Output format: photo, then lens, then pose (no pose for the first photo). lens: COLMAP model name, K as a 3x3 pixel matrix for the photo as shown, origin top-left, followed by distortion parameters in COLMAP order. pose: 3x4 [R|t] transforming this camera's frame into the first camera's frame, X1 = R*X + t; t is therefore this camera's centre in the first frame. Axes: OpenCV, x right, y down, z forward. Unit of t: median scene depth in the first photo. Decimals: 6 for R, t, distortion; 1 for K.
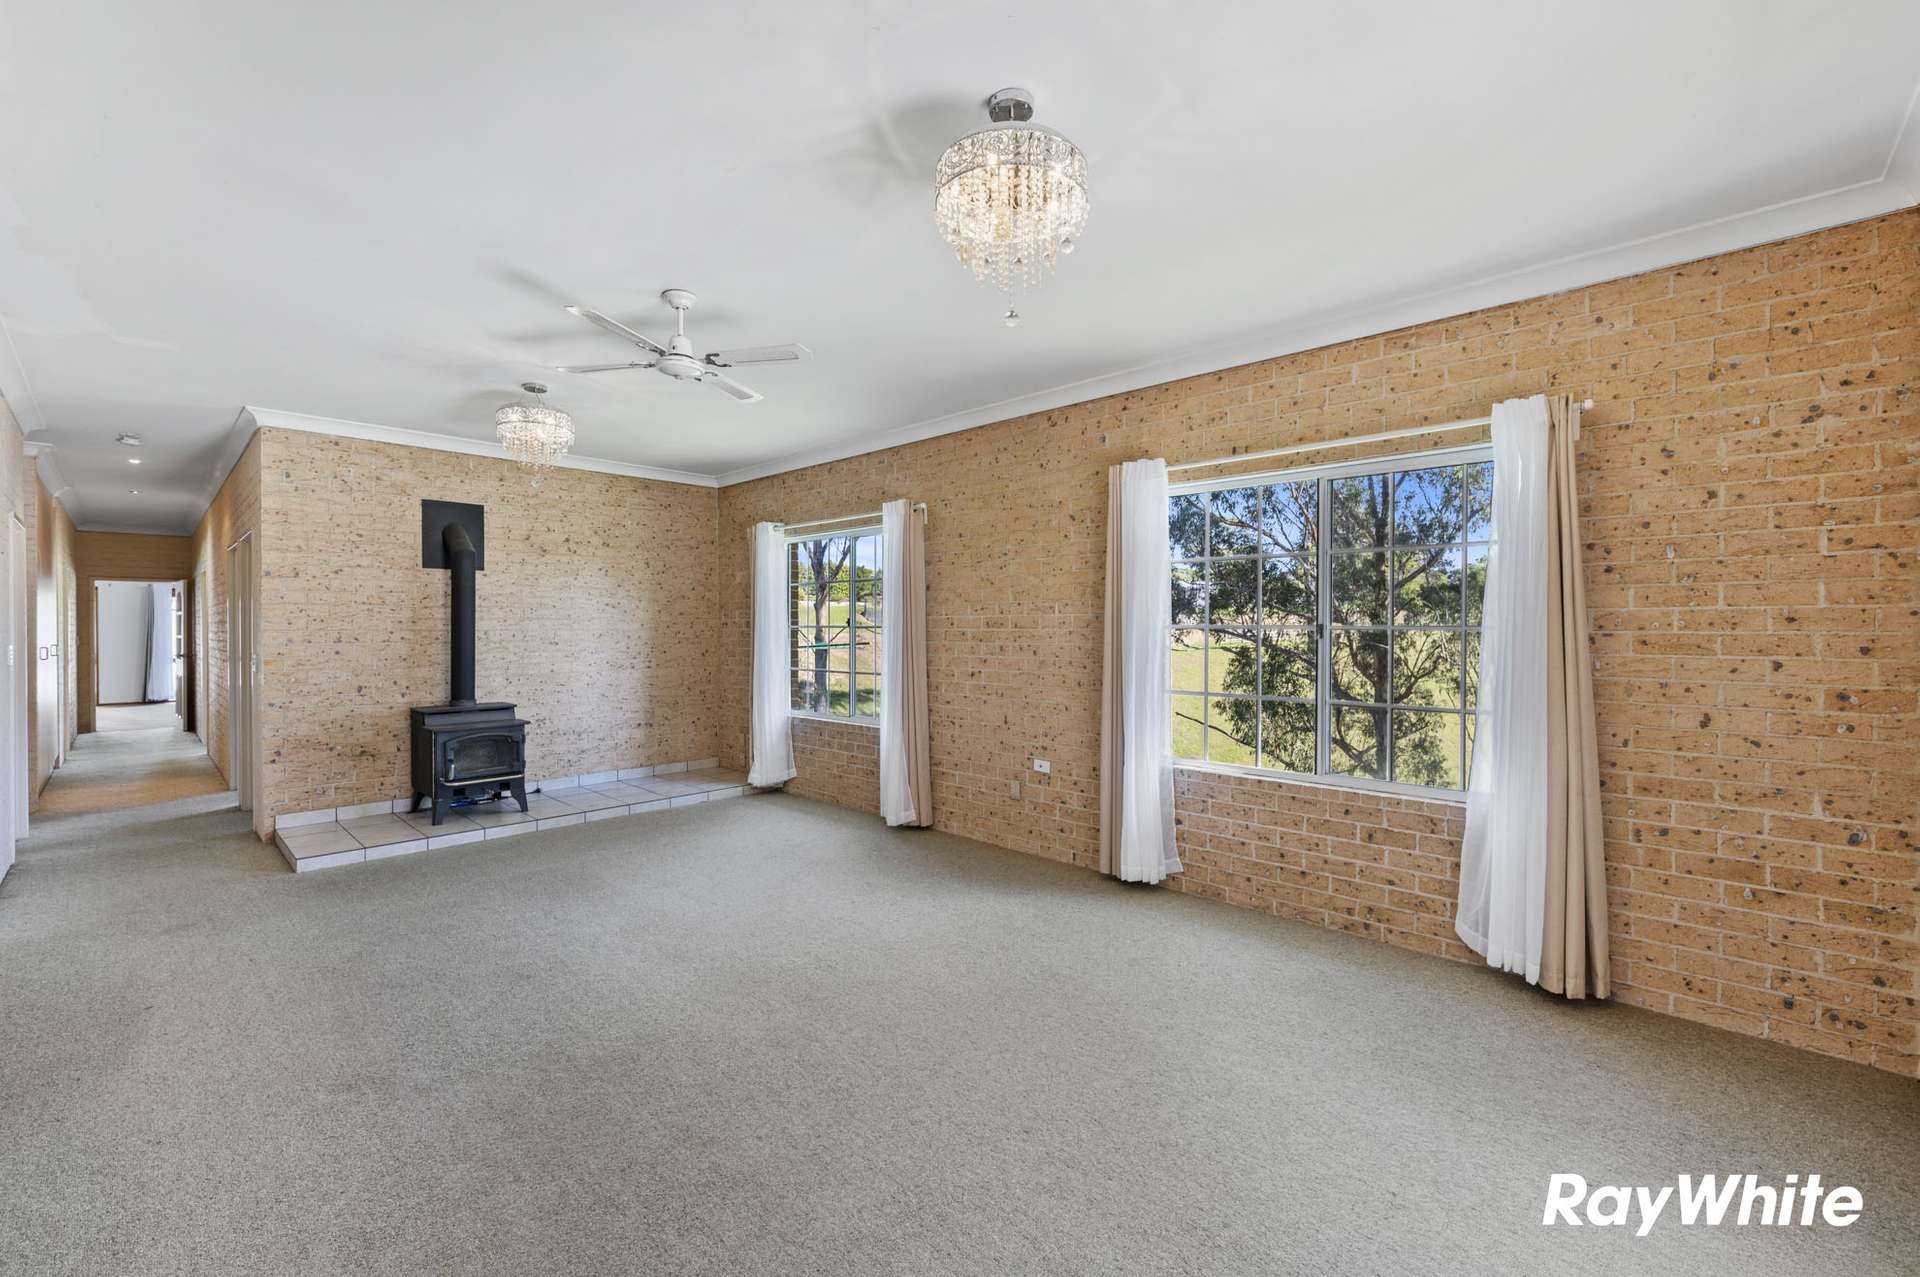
lens RADIAL K [[796.6, 0, 961.3], [0, 796.6, 631.0], [0, 0, 1]] dist [-0.002619, -0.000965]
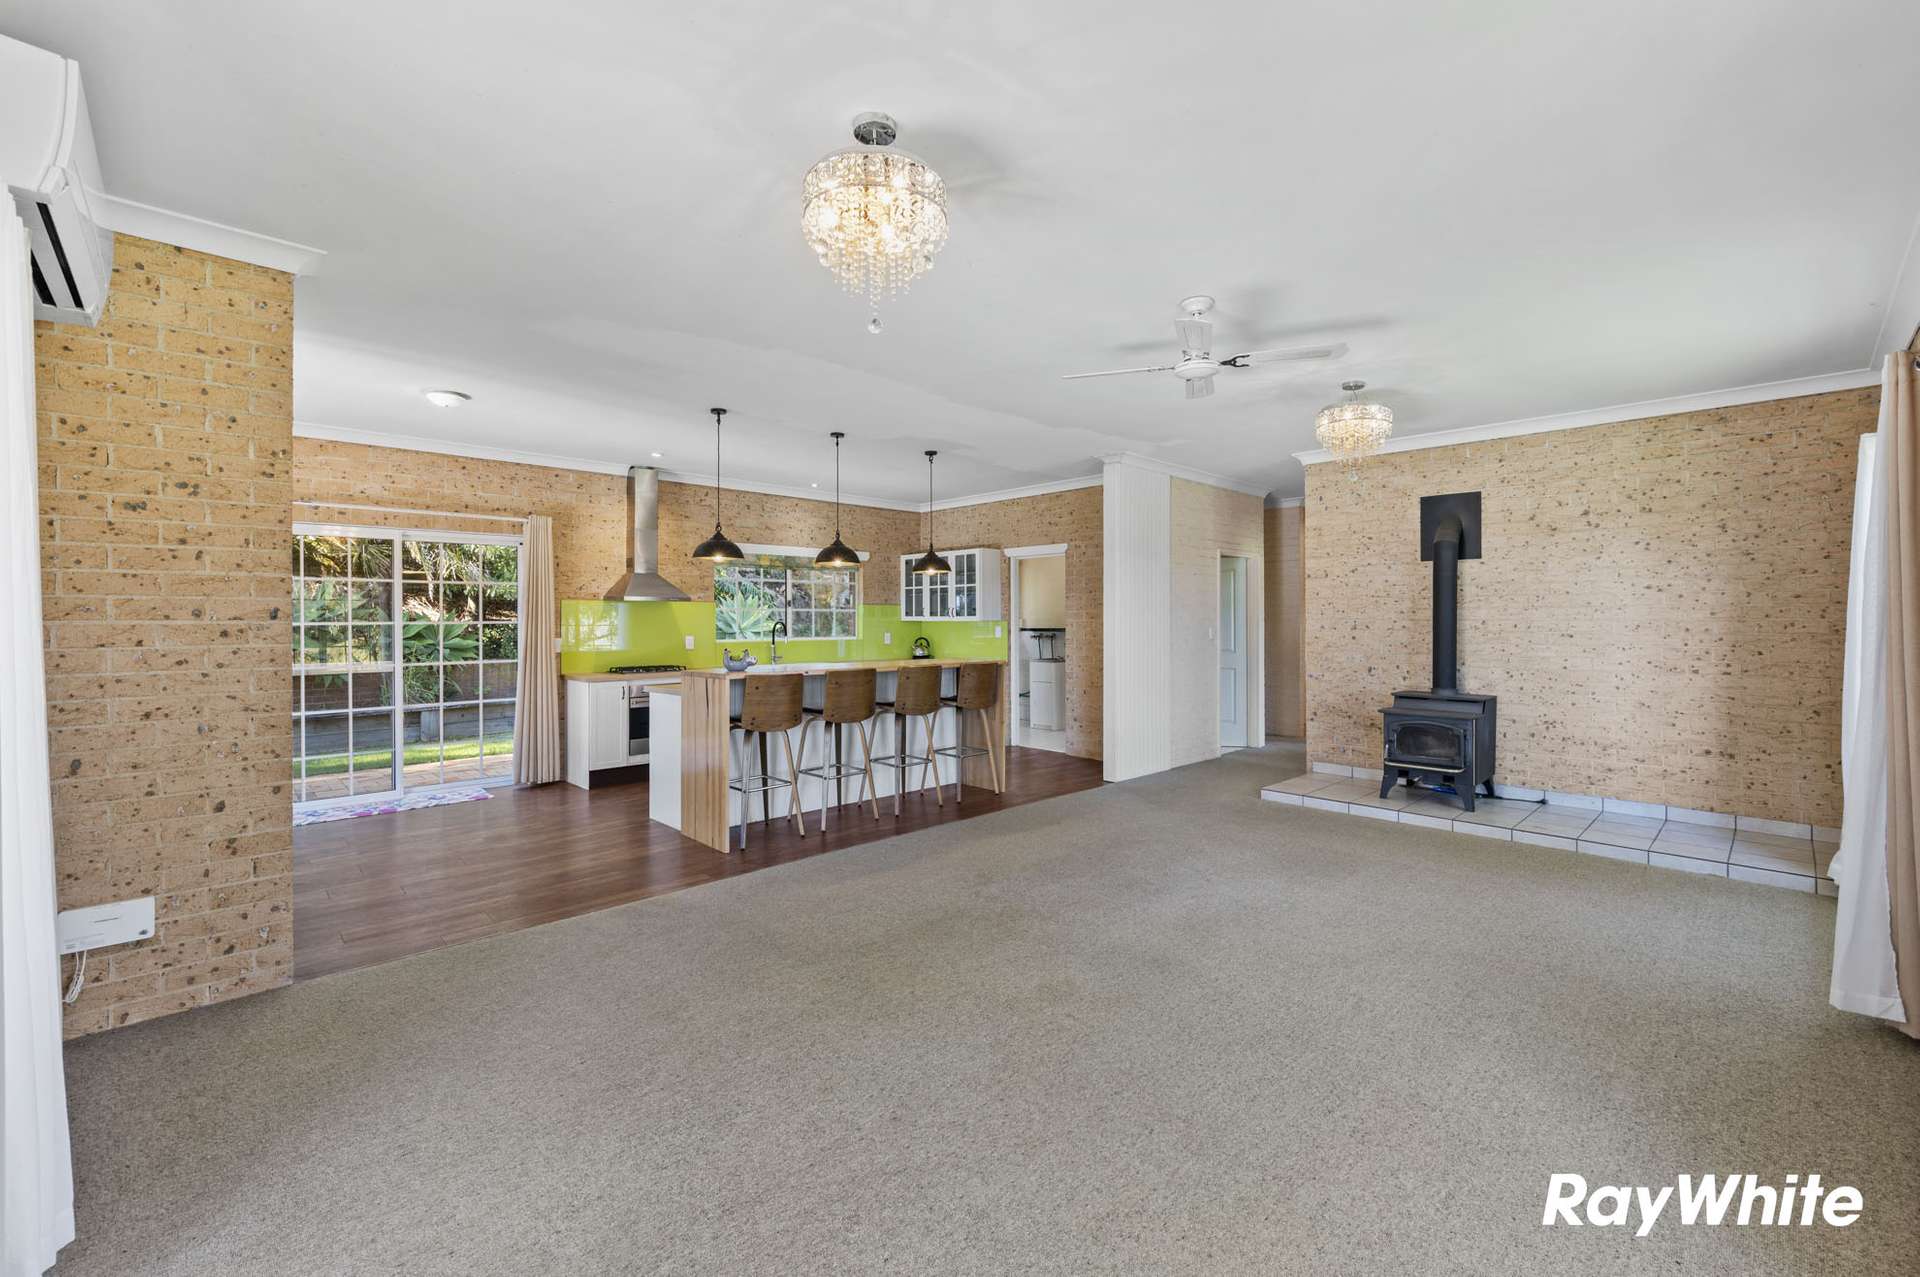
lens RADIAL K [[796.6, 0, 965.3], [0, 796.6, 617.0], [0, 0, 1]] dist [-0.002619, -0.000965]
pose [[-0.045405, -0.000114, -0.998969, 0.445620], [-0.003996, 0.999992, 0.000067, -0.002347], [0.998961, 0.003995, -0.045405, 0.465507]]
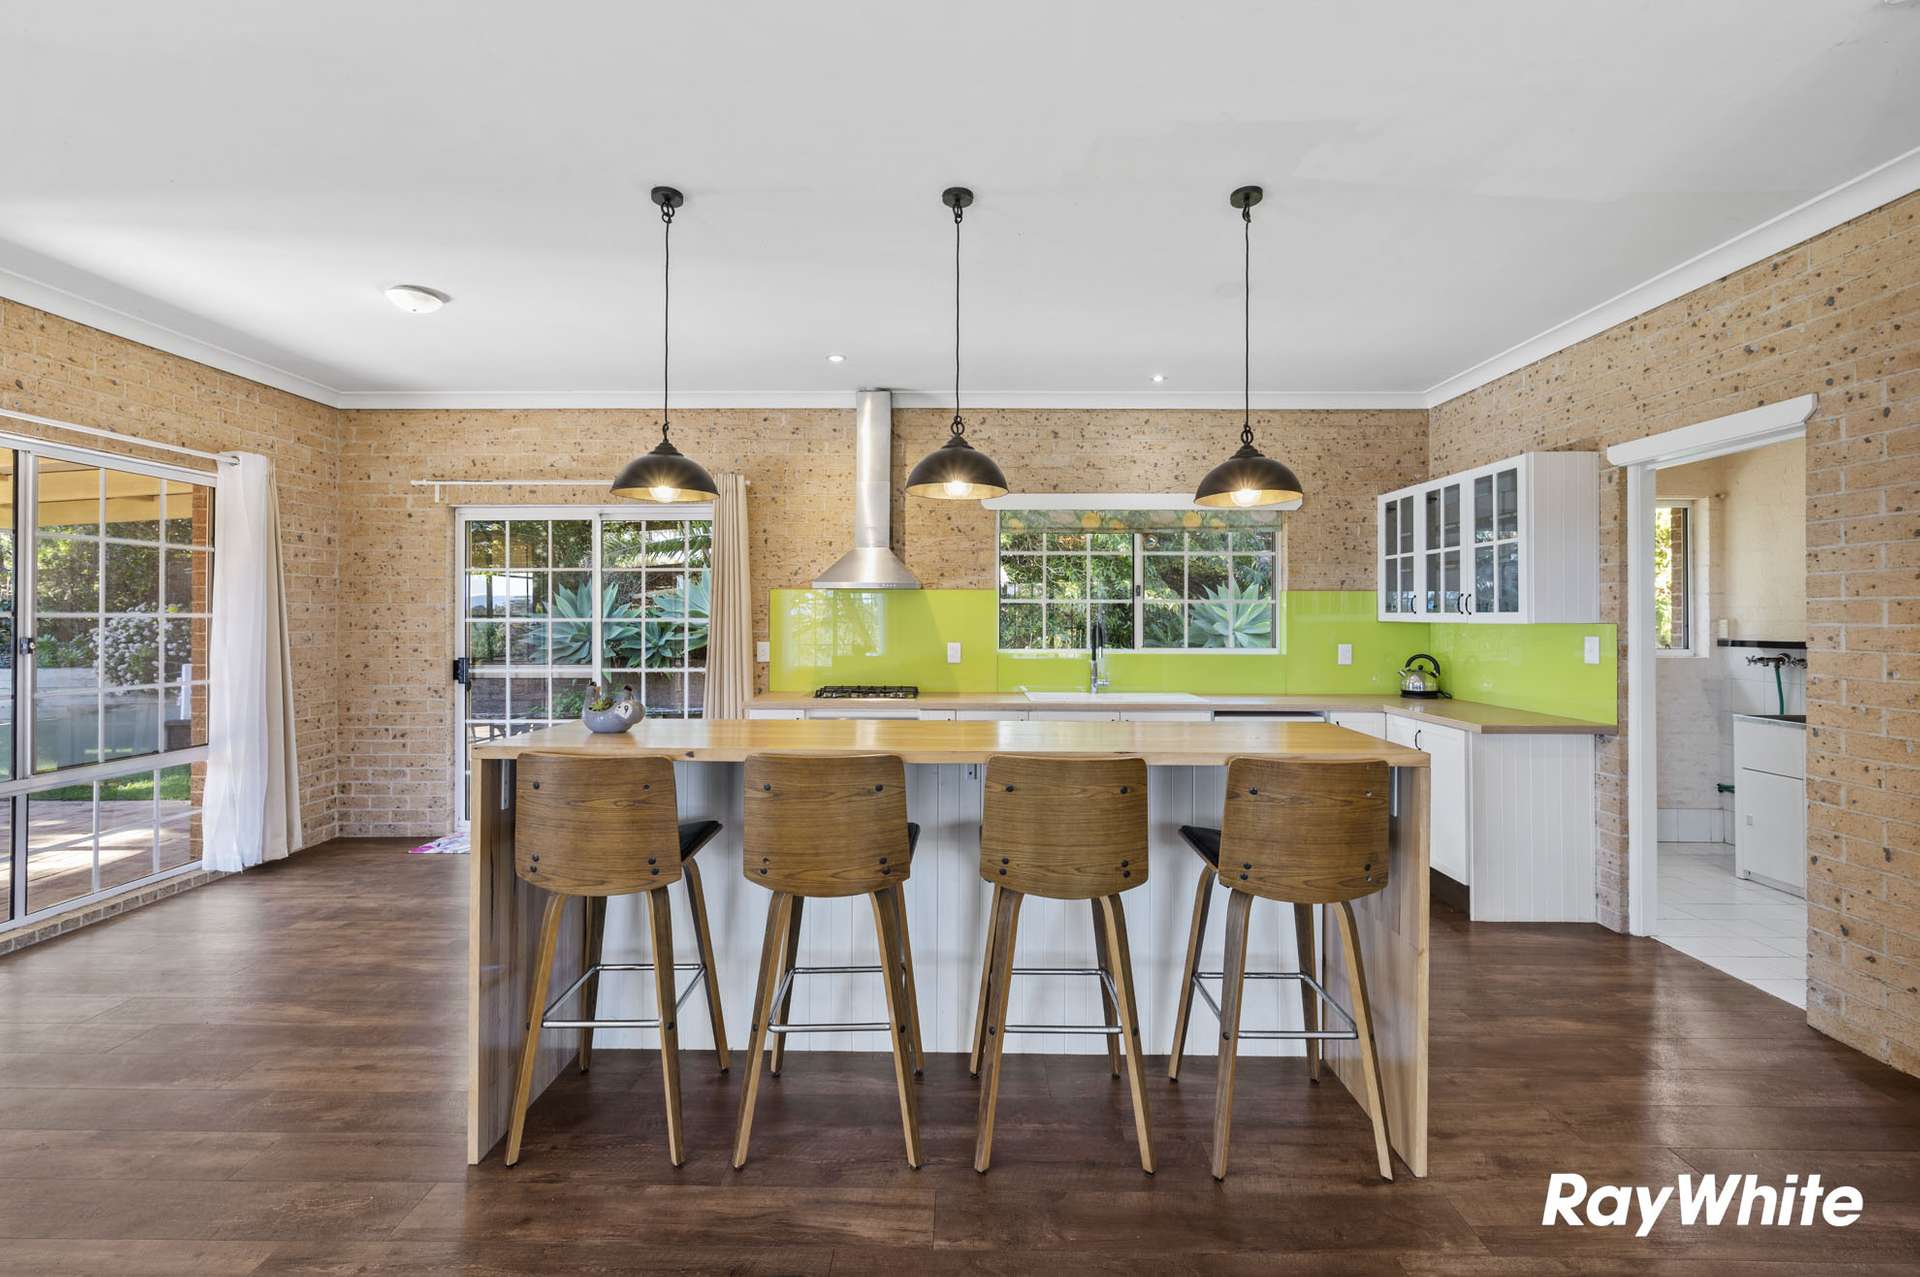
lens RADIAL K [[796.6, 0, 958.1], [0, 796.6, 609.2], [0, 0, 1]] dist [-0.002619, -0.000965]
pose [[-0.736602, -0.004133, -0.676314, -0.319781], [-0.004316, 0.999990, -0.001411, -0.003310], [0.676313, 0.001879, -0.736612, 0.591339]]
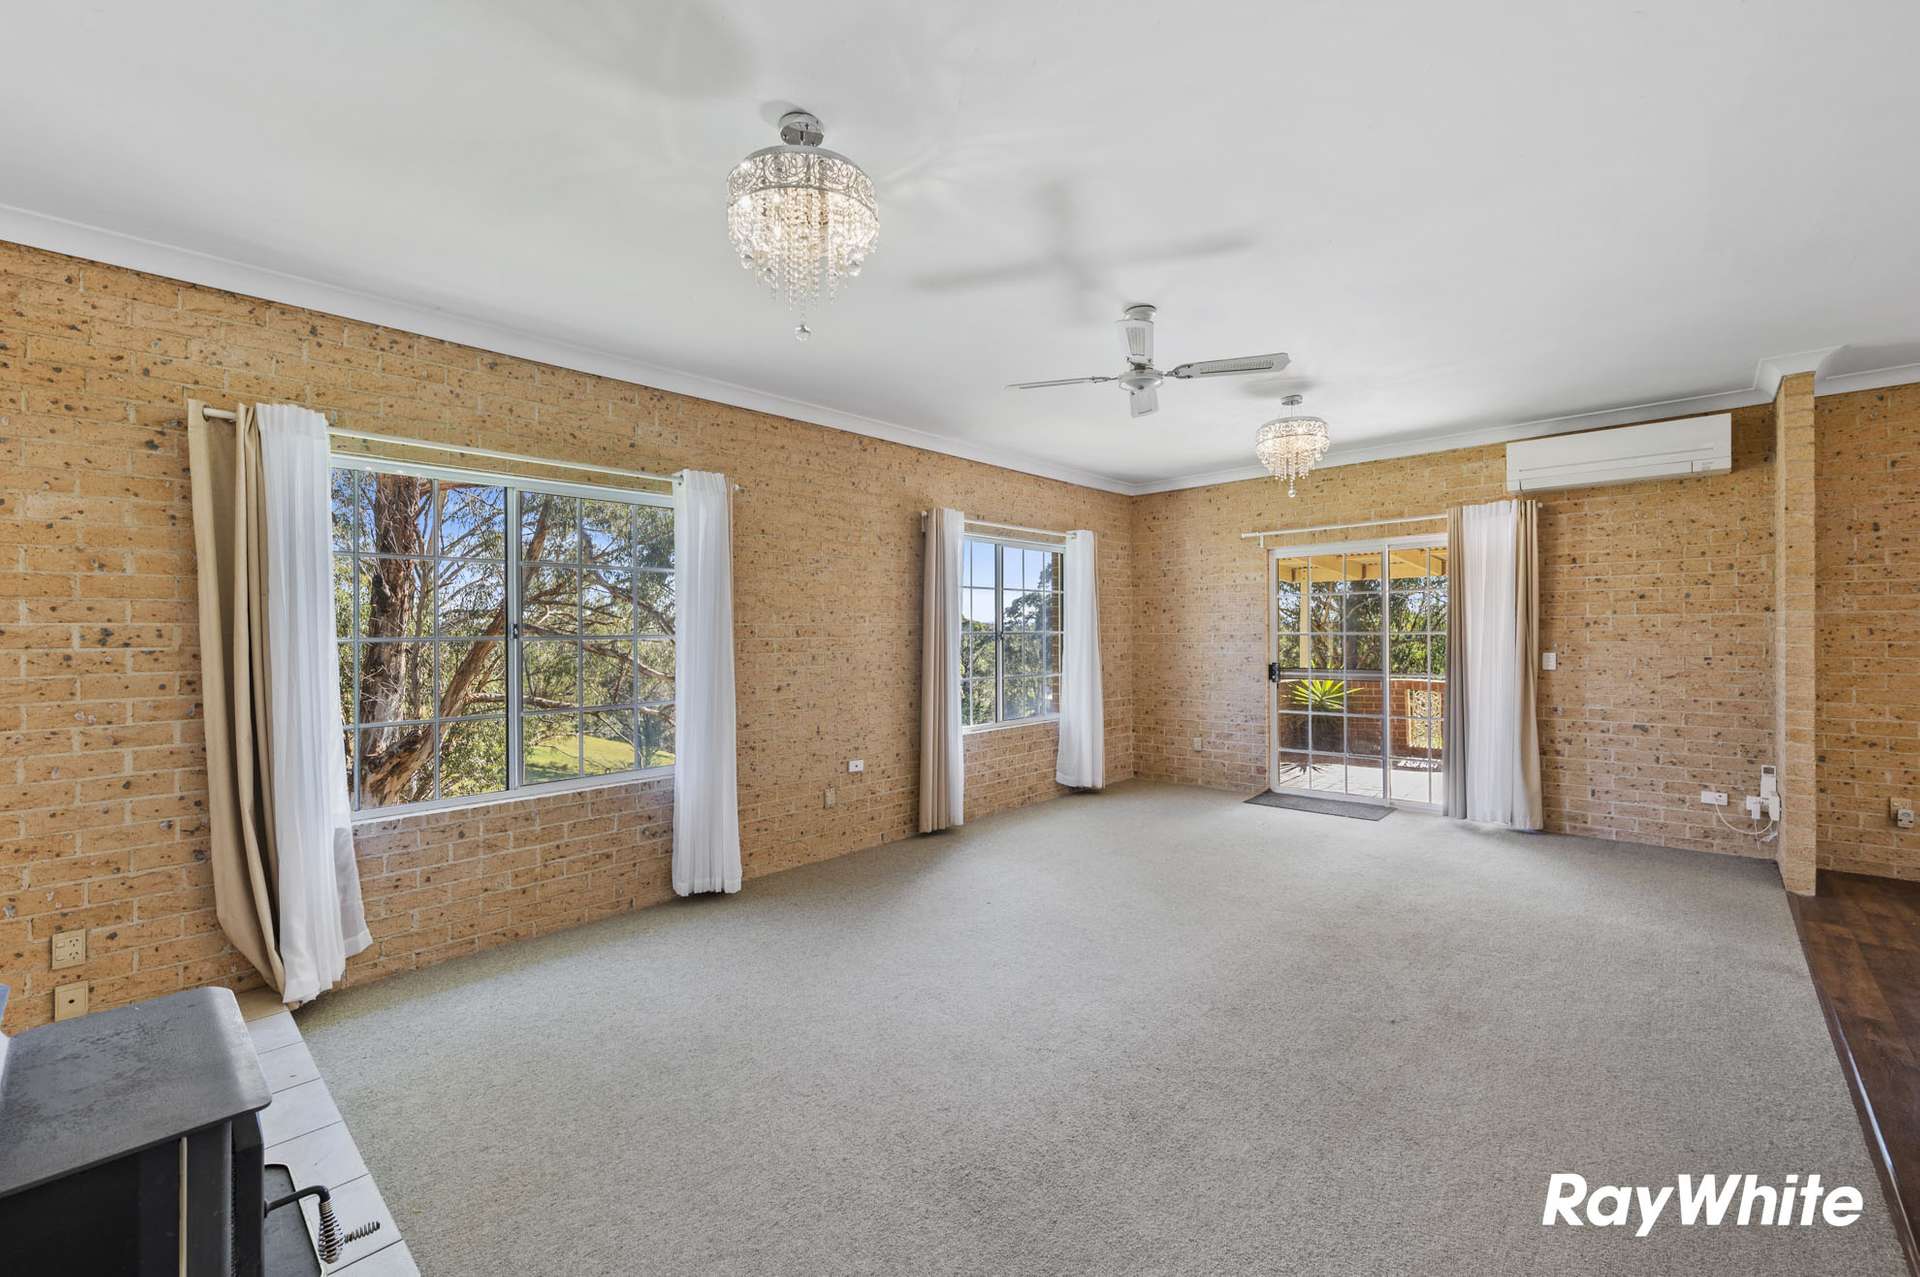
lens RADIAL K [[796.6, 0, 938.1], [0, 796.6, 638.5], [0, 0, 1]] dist [-0.002619, -0.000965]
pose [[0.004260, -0.004681, 0.999980, -0.854924], [0.017166, 0.999842, 0.004608, -0.003109], [-0.999844, 0.017146, 0.004340, 0.784999]]
